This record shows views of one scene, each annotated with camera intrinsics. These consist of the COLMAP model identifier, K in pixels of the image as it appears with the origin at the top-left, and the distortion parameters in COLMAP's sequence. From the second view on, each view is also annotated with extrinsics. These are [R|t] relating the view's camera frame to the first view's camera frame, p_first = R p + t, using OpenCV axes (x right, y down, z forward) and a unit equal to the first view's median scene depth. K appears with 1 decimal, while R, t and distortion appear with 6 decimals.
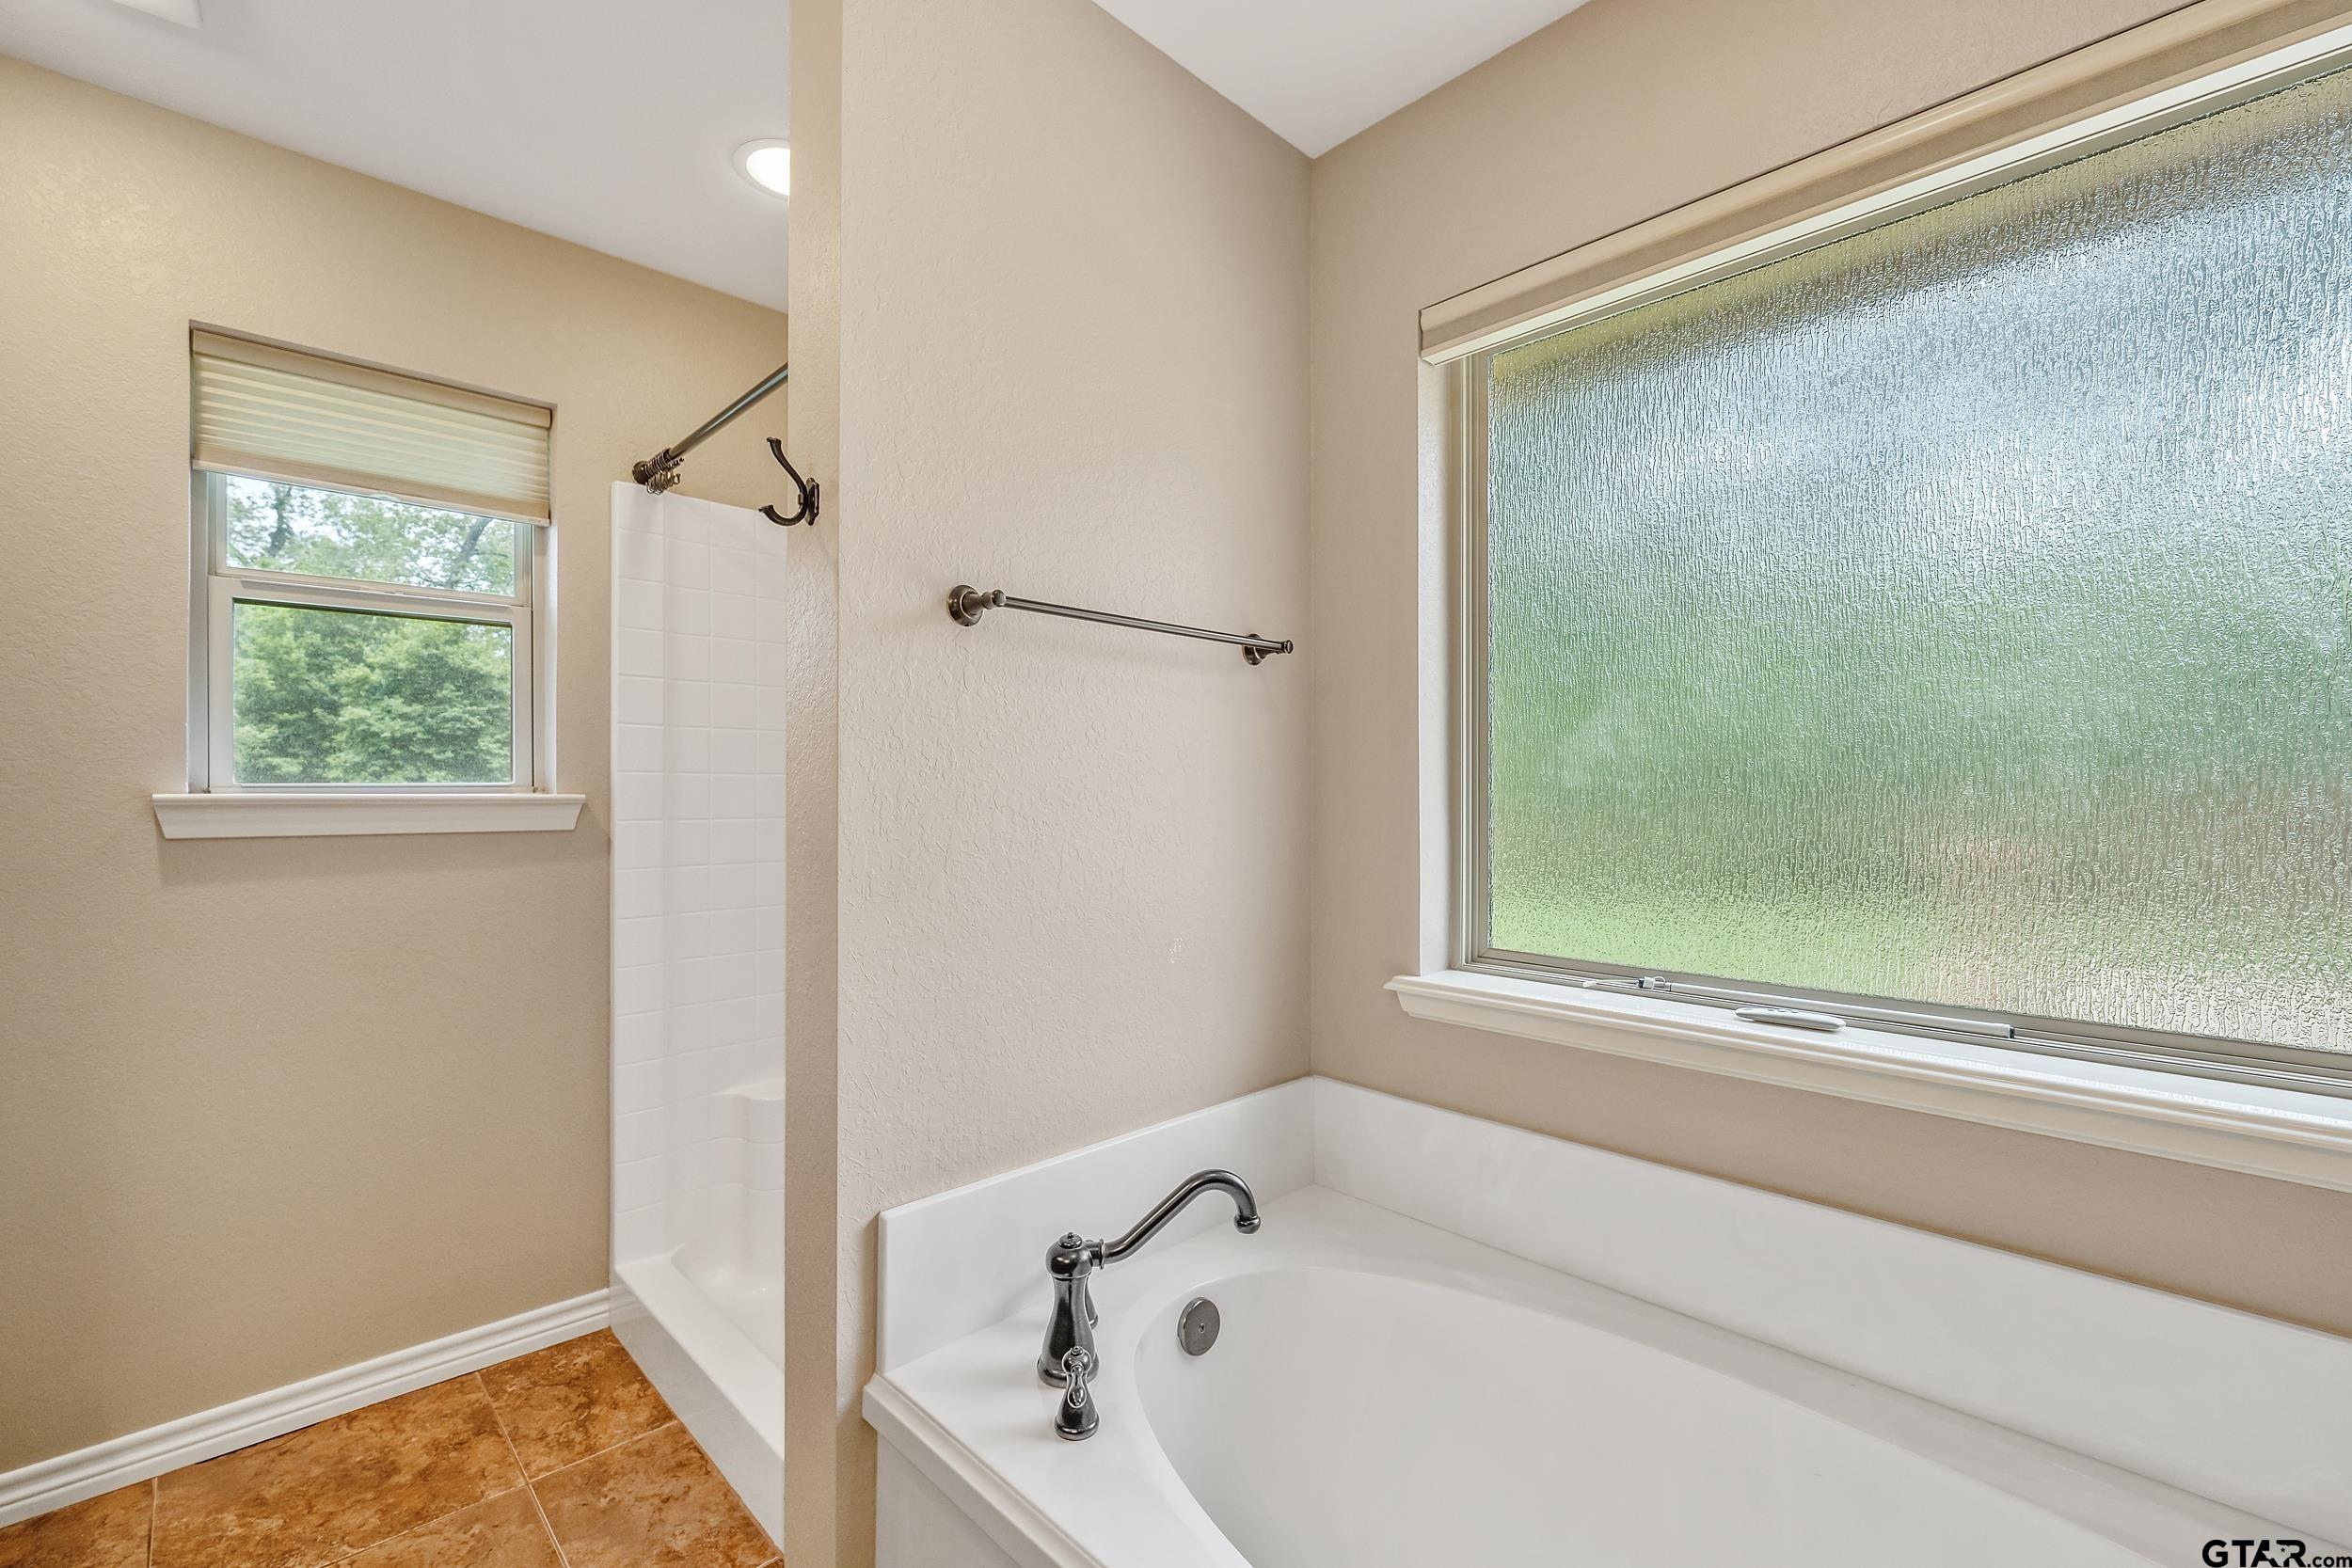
lens RADIAL K [[981.1, 0, 1171.0], [0, 981.1, 785.1], [0, 0, 1]] dist [-0.010876, 0.000504]
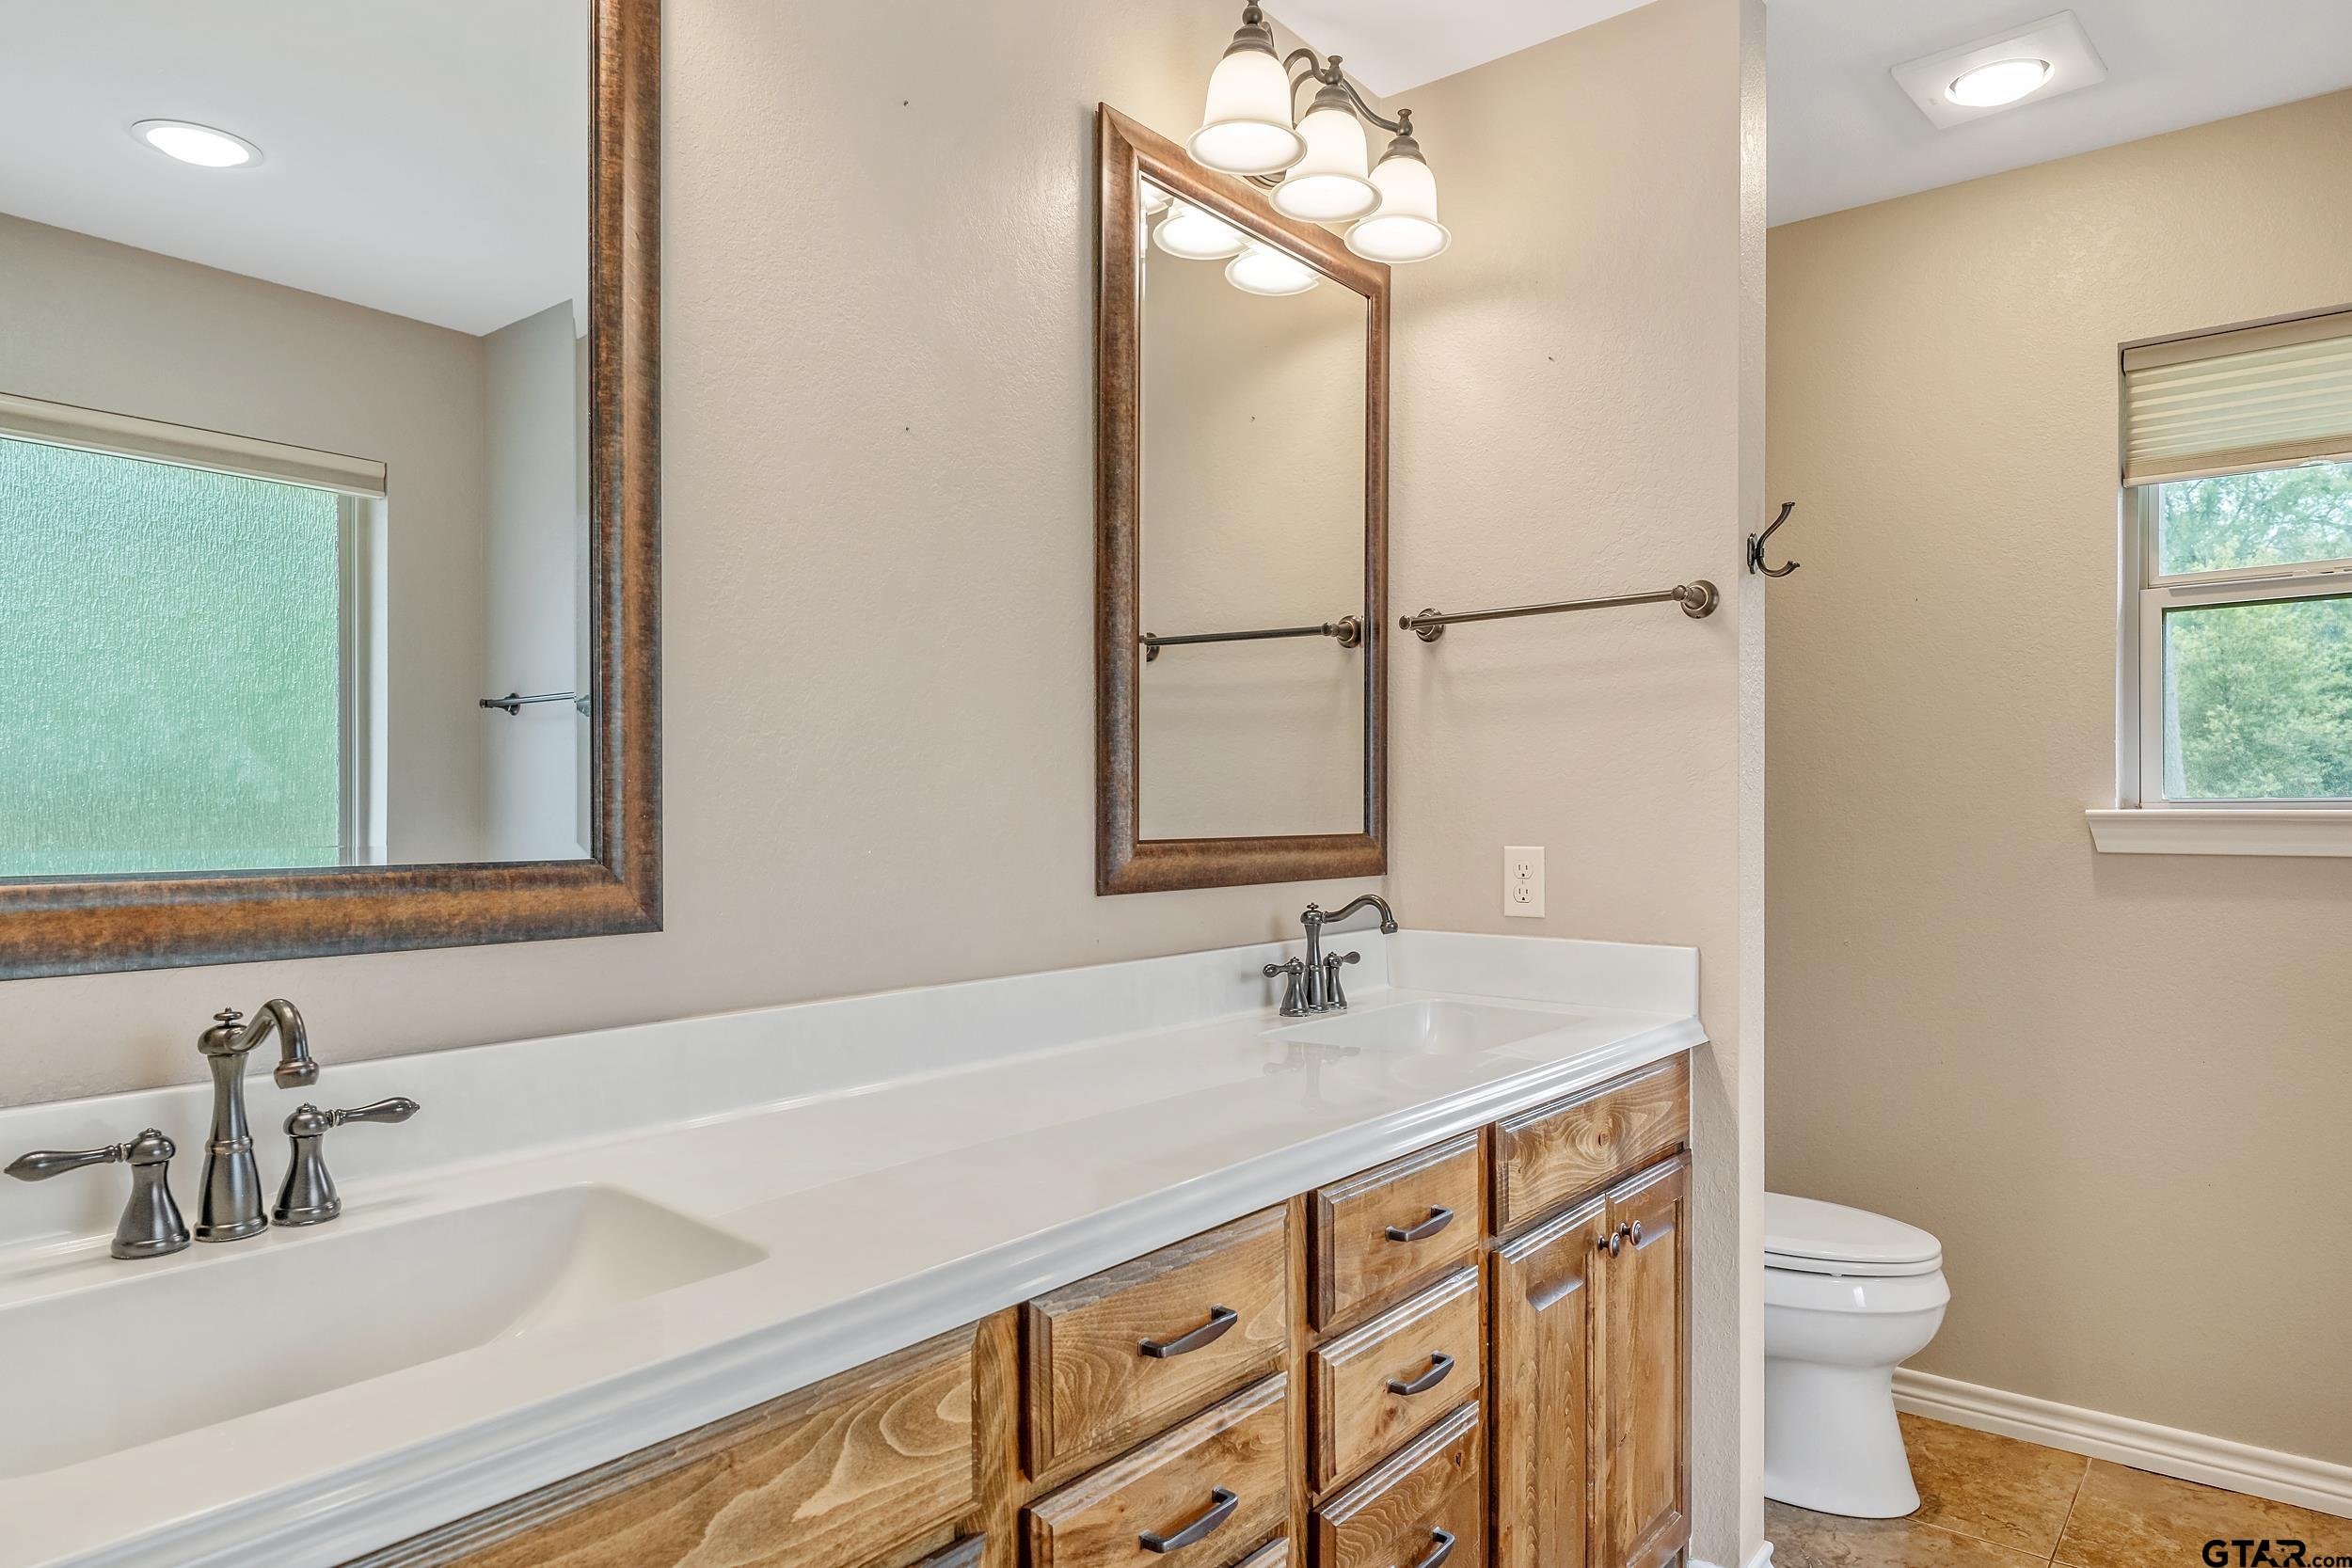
lens RADIAL K [[1390.6, 0, 1173.6], [0, 1390.6, 795.1], [0, 0, 1]] dist [0.002161, 0.001631]
pose [[0.102656, -0.001655, -0.994716, 0.339475], [0.006553, 0.999978, -0.000988, -0.011122], [0.994695, -0.006417, 0.102665, -0.140304]]
